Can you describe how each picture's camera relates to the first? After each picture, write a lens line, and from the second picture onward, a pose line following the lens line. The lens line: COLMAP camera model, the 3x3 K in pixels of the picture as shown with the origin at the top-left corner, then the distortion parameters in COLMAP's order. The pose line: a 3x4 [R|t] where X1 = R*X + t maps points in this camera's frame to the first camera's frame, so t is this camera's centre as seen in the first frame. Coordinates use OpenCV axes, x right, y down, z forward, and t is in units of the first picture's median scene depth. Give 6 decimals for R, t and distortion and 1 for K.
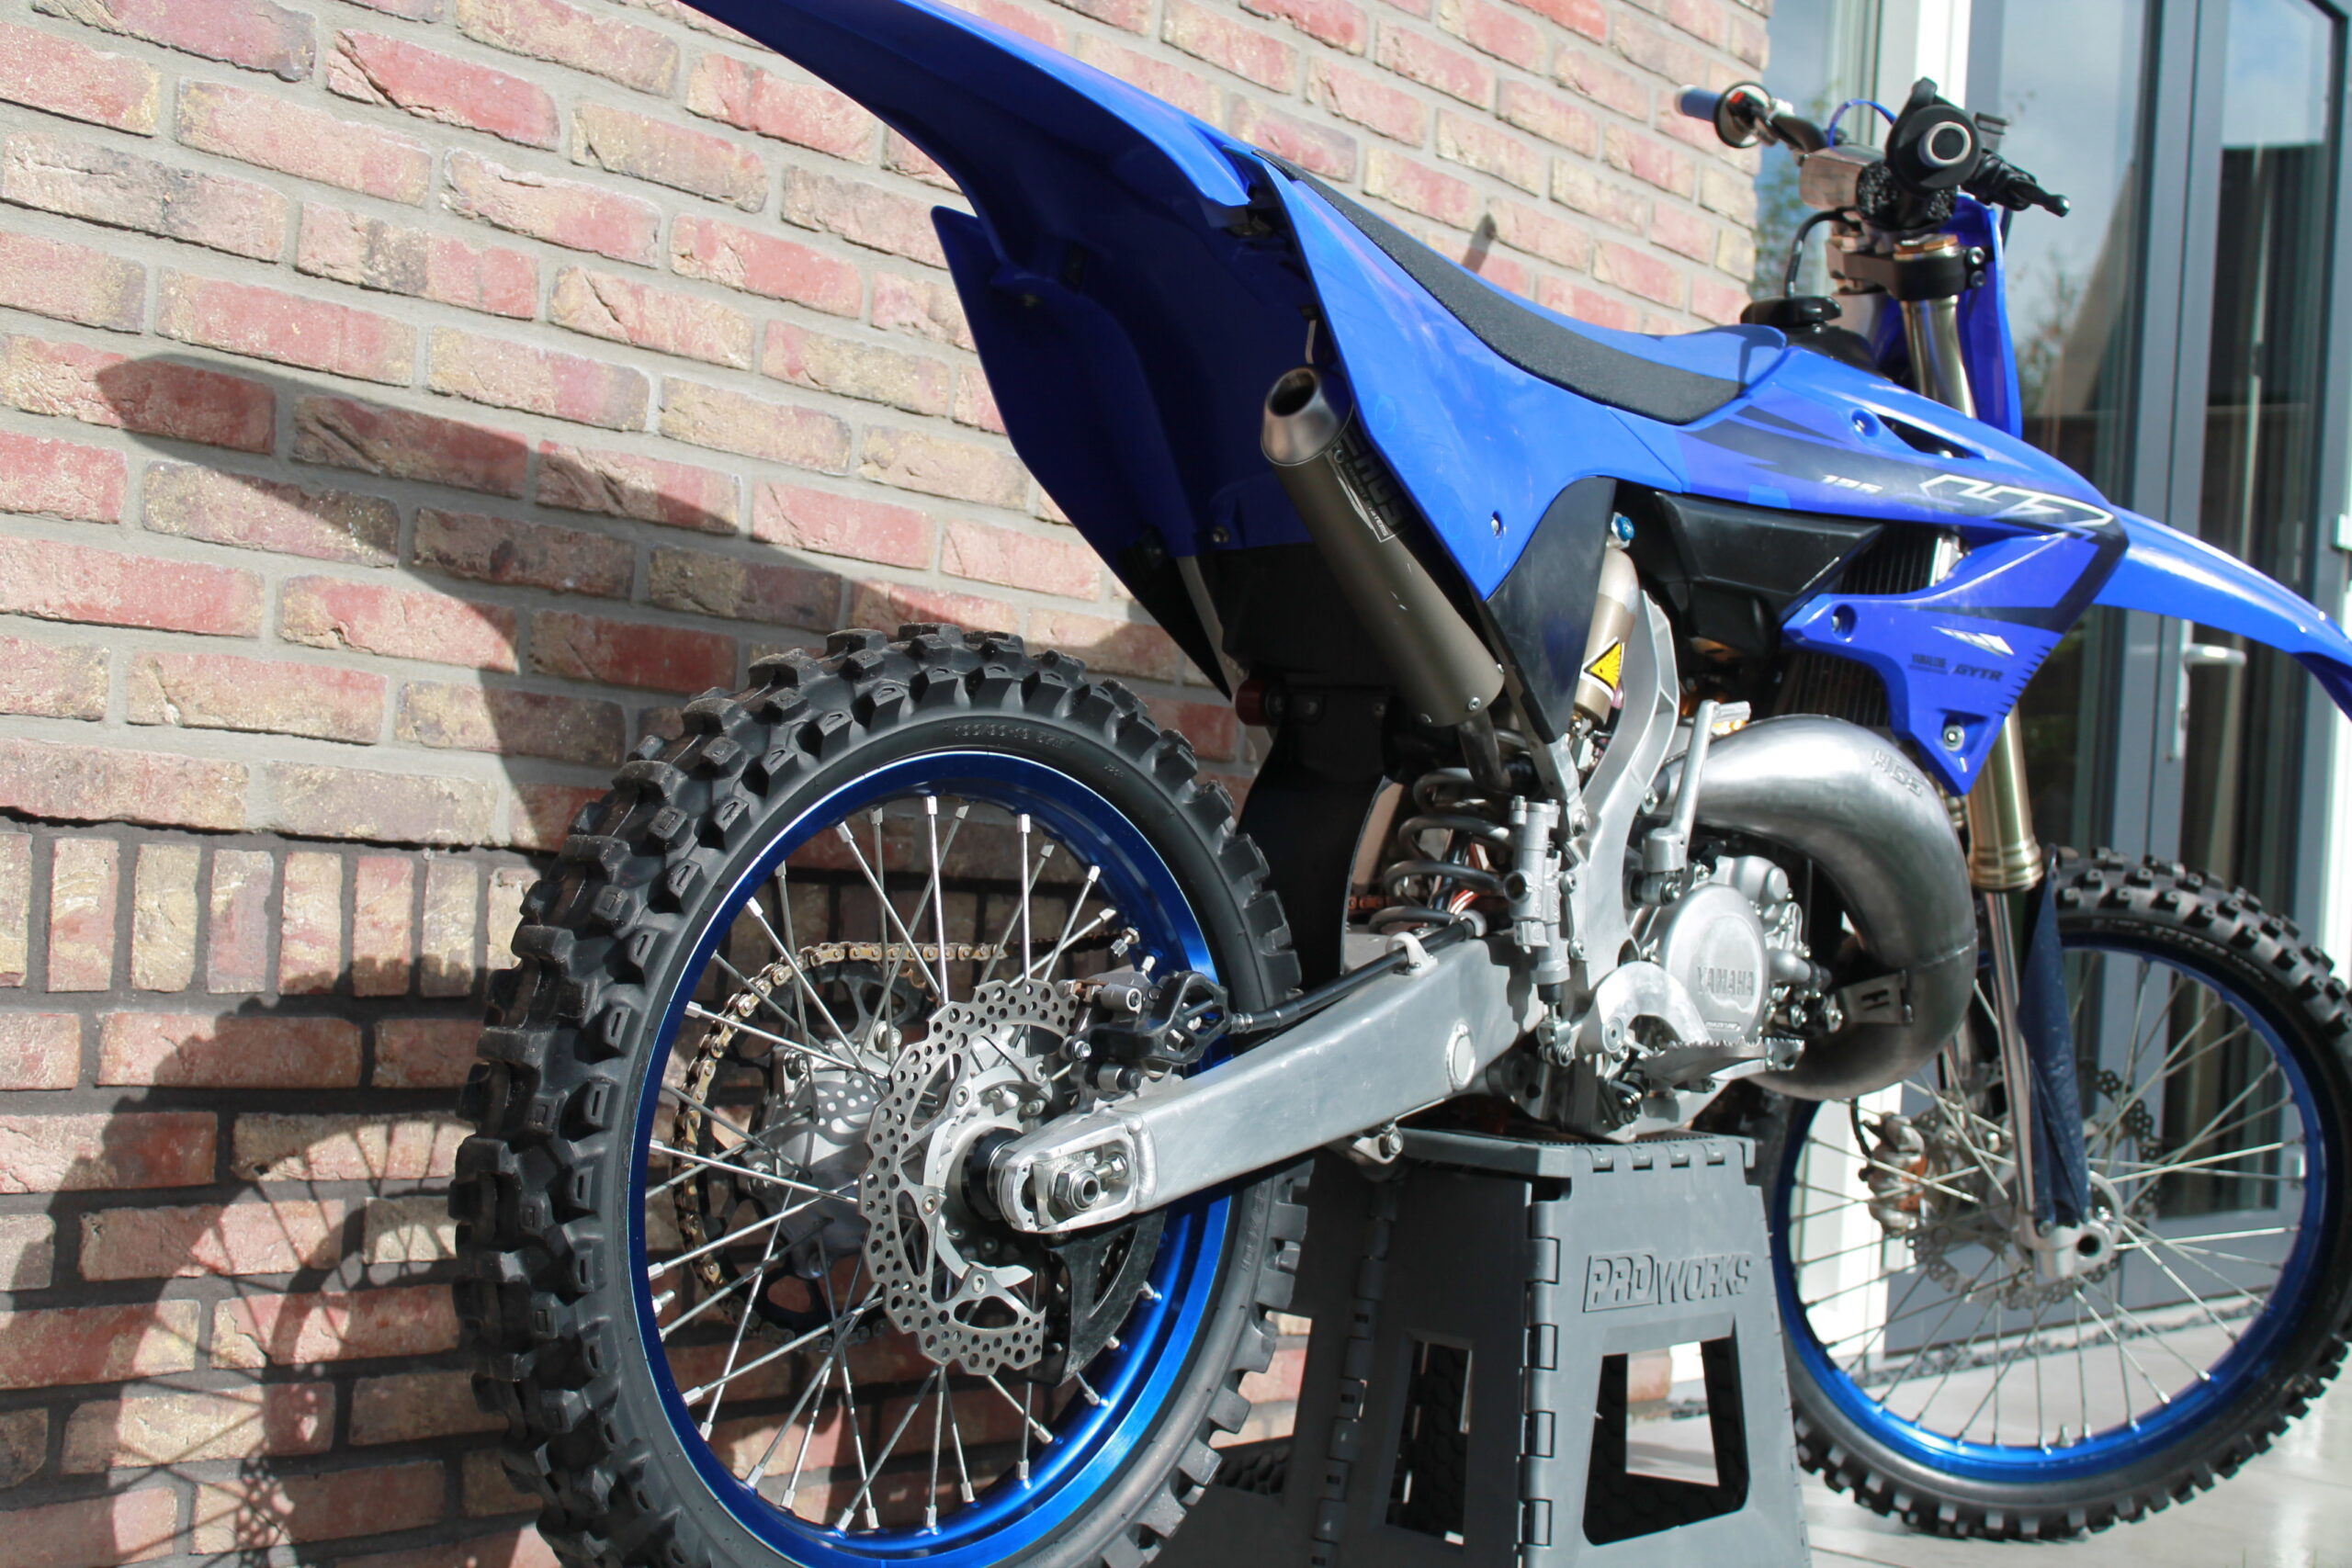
lens RADIAL K [[3118.1, 0, 1189.3], [0, 3118.1, 764.2], [0, 0, 1]] dist [-0.037120, 0.000000]
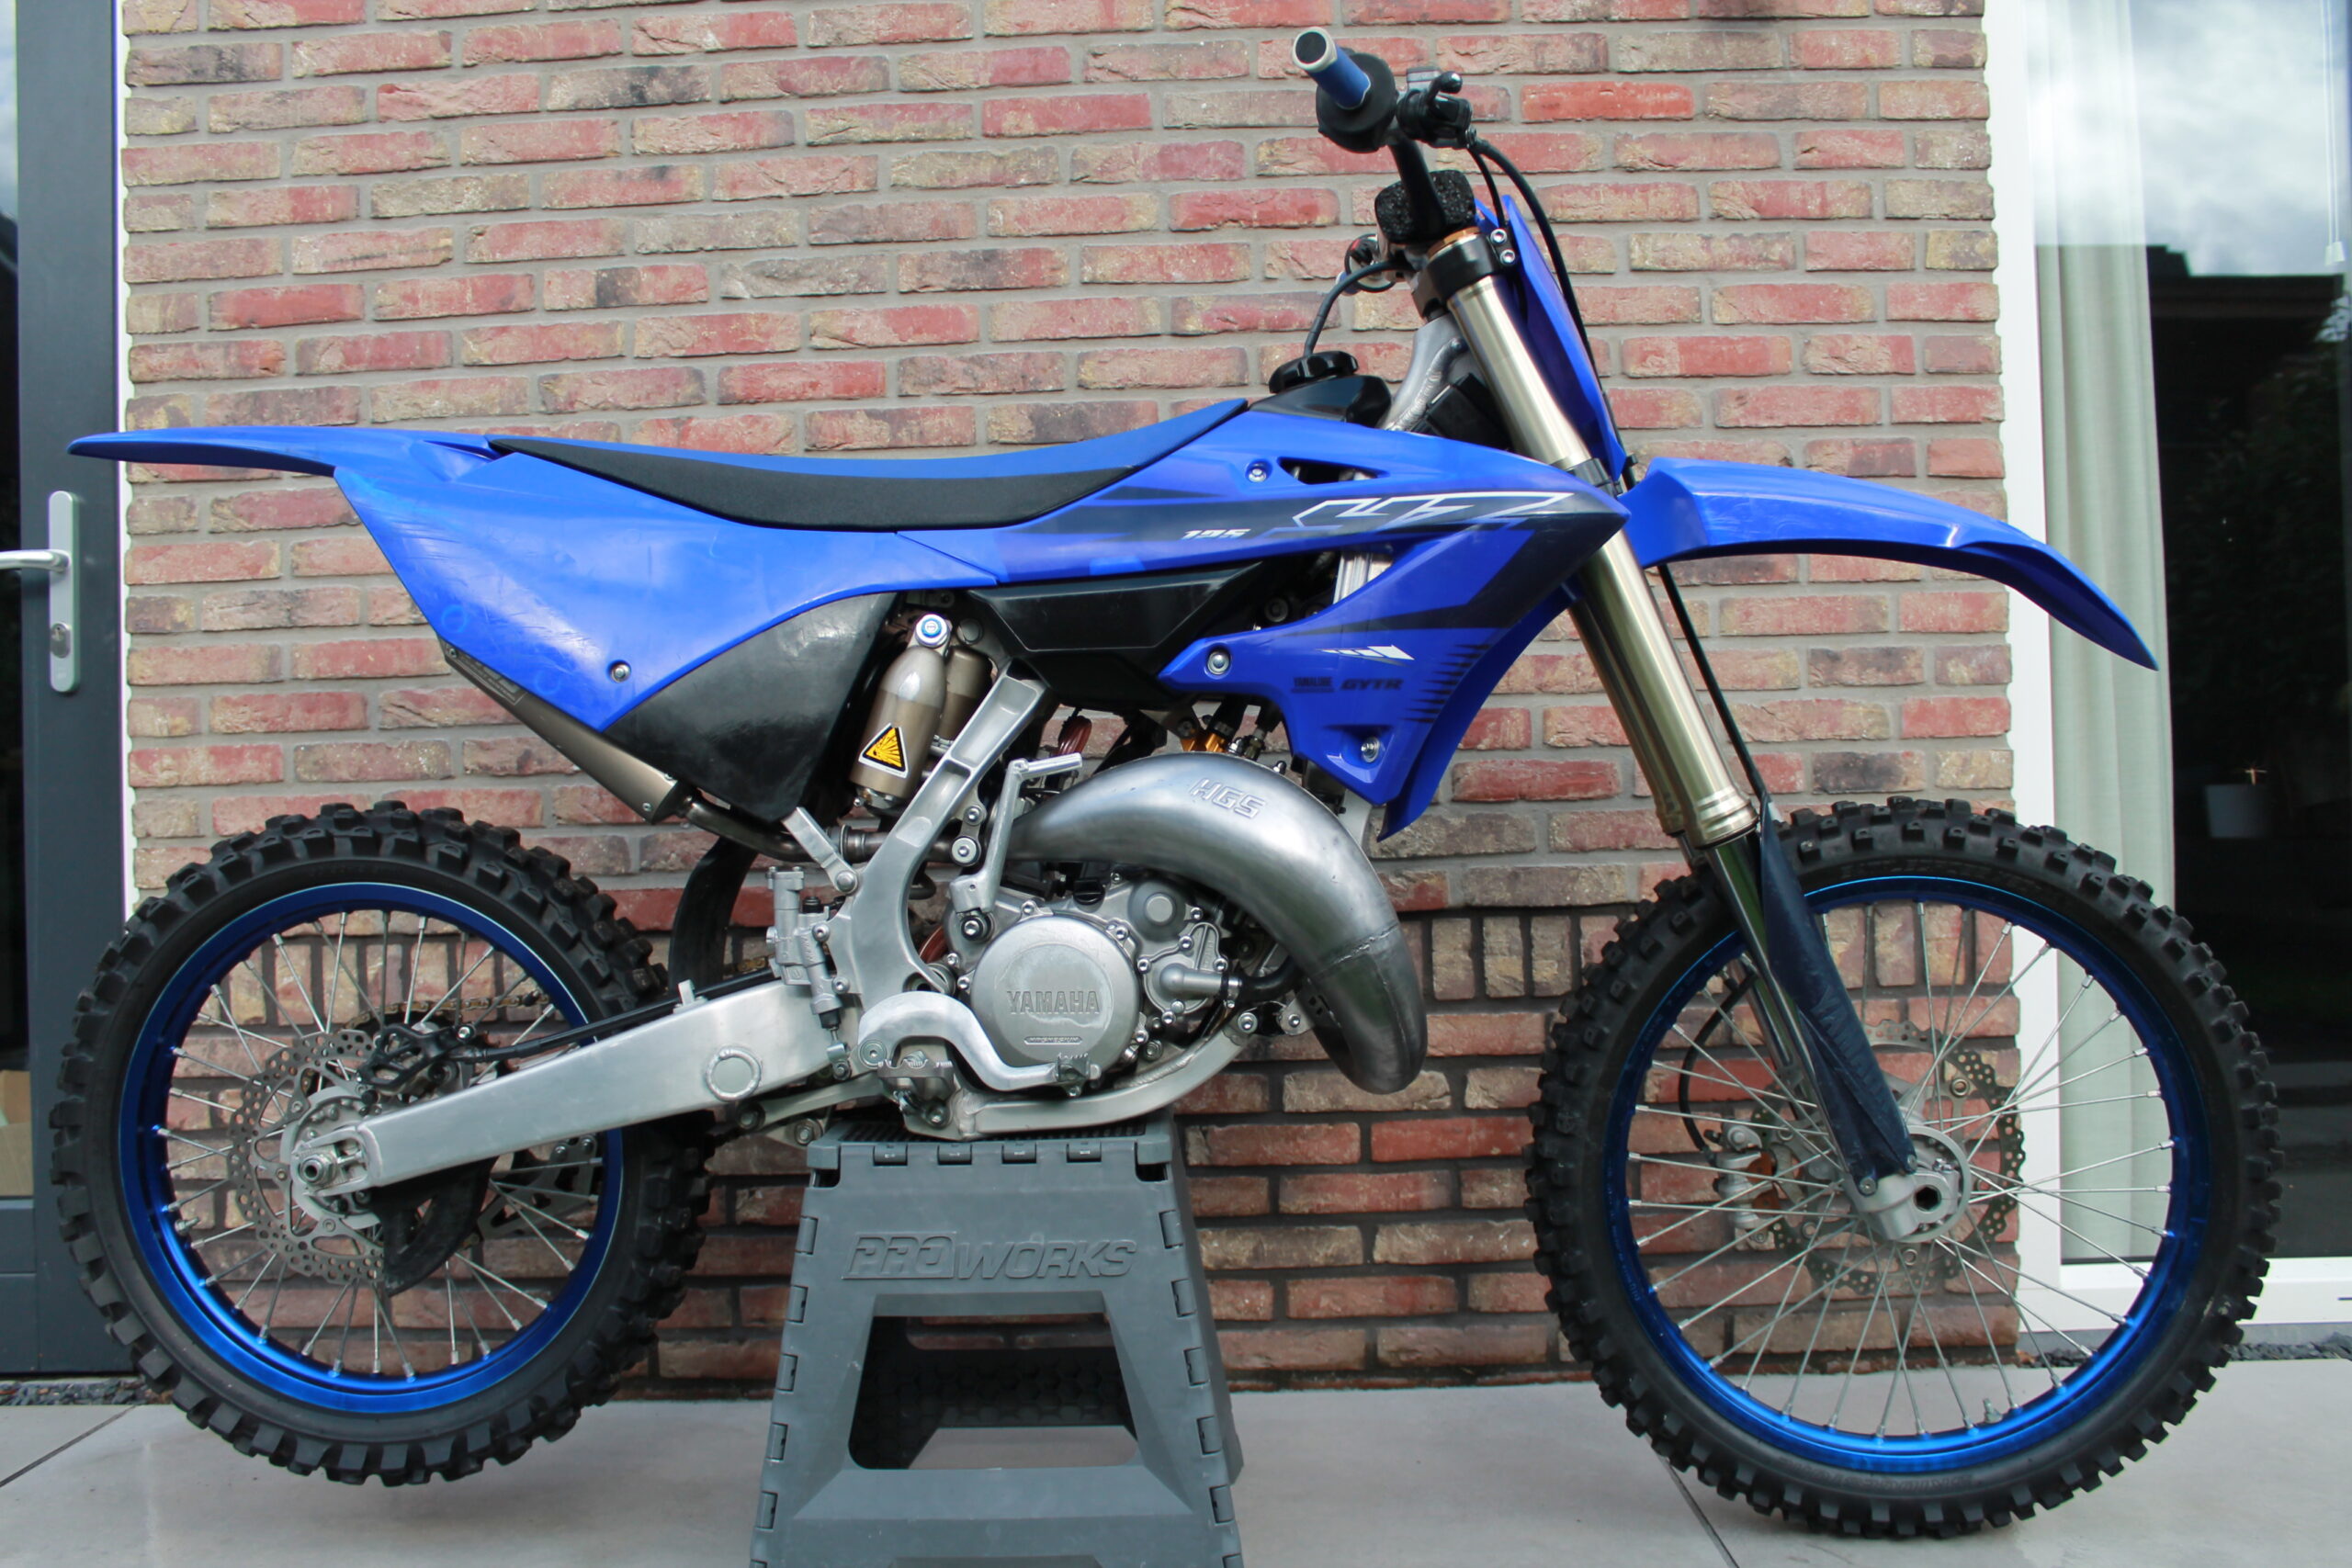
lens RADIAL K [[1978.3, 0, 1162.6], [0, 1978.3, 774.4], [0, 0, 1]] dist [-0.160276, 0.139149]
pose [[0.599776, -0.100217, -0.793867, 0.833173], [0.098844, 0.993806, -0.050780, 0.029282], [0.794040, -0.048013, 0.605967, 0.640809]]
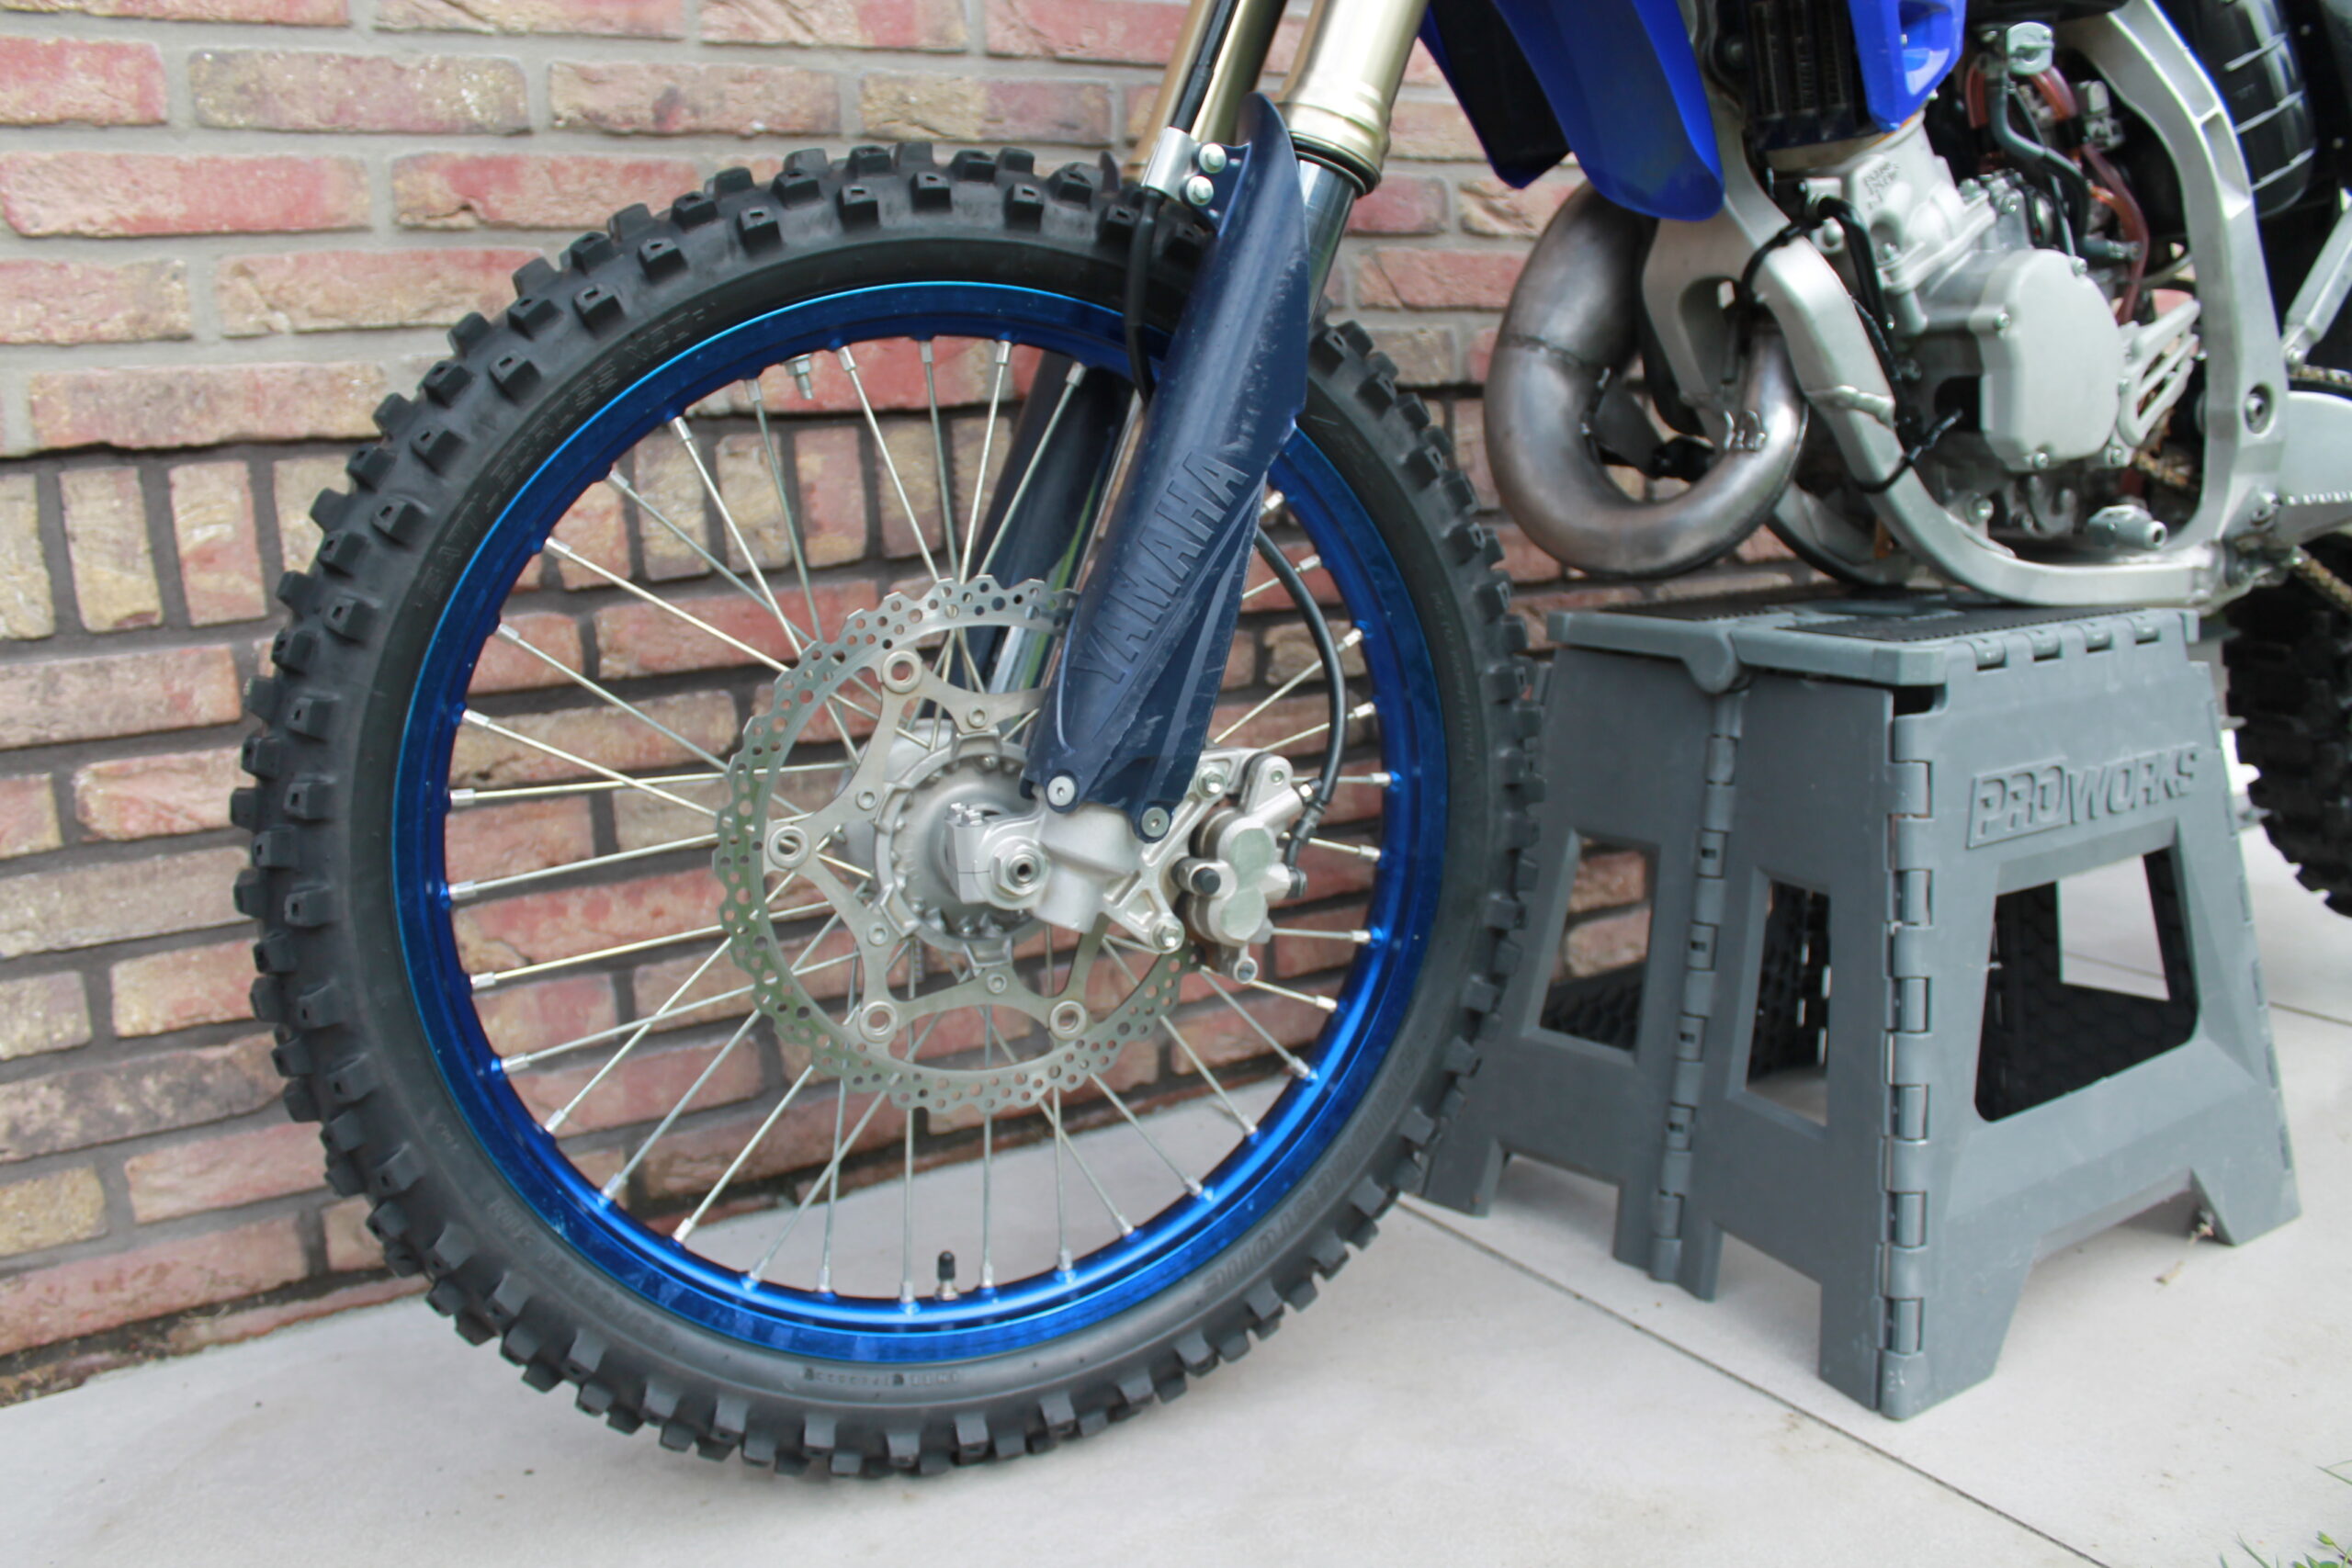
lens RADIAL K [[1978.3, 0, 1178.6], [0, 1978.3, 766.8], [0, 0, 1]] dist [-0.160276, 0.139149]
pose [[0.933373, -0.049453, -0.355484, 0.118651], [0.122329, 0.974990, 0.185556, 0.038132], [0.337417, -0.216679, 0.916079, 0.485497]]
